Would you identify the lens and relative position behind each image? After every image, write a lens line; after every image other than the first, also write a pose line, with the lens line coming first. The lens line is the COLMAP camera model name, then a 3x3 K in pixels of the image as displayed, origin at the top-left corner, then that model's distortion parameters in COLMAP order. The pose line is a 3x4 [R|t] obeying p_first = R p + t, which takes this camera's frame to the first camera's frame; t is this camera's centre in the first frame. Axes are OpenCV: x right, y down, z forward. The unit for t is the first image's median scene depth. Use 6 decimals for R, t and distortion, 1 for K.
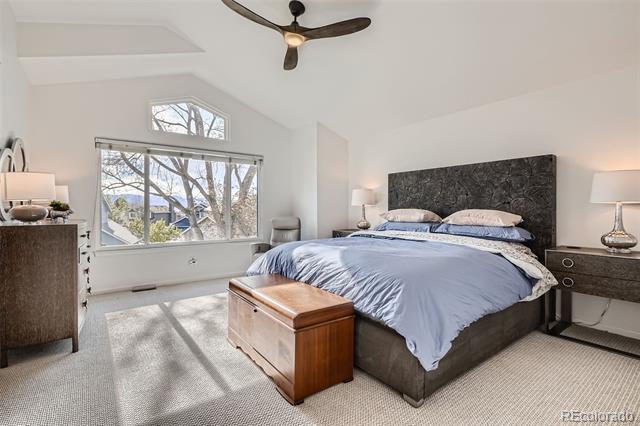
lens RADIAL K [[311.1, 0, 320.5], [0, 311.1, 208.9], [0, 0, 1]] dist [-0.000353, -0.000089]
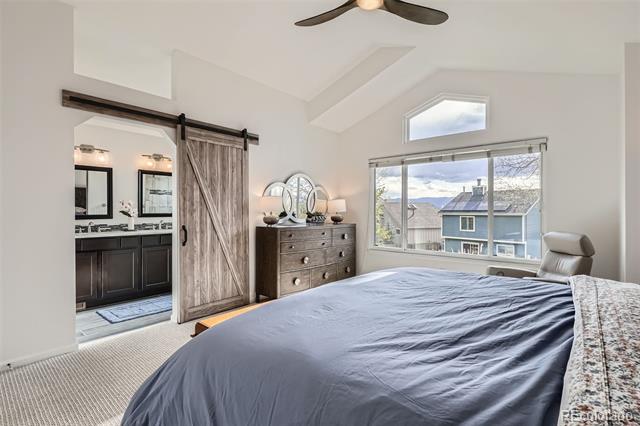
lens RADIAL K [[311.1, 0, 320.5], [0, 311.1, 208.9], [0, 0, 1]] dist [-0.000353, -0.000089]
pose [[0.220422, -0.014387, -0.975298, 0.455282], [-0.001352, 0.999886, -0.015055, -0.011087], [0.975404, 0.004637, 0.220378, 0.523239]]
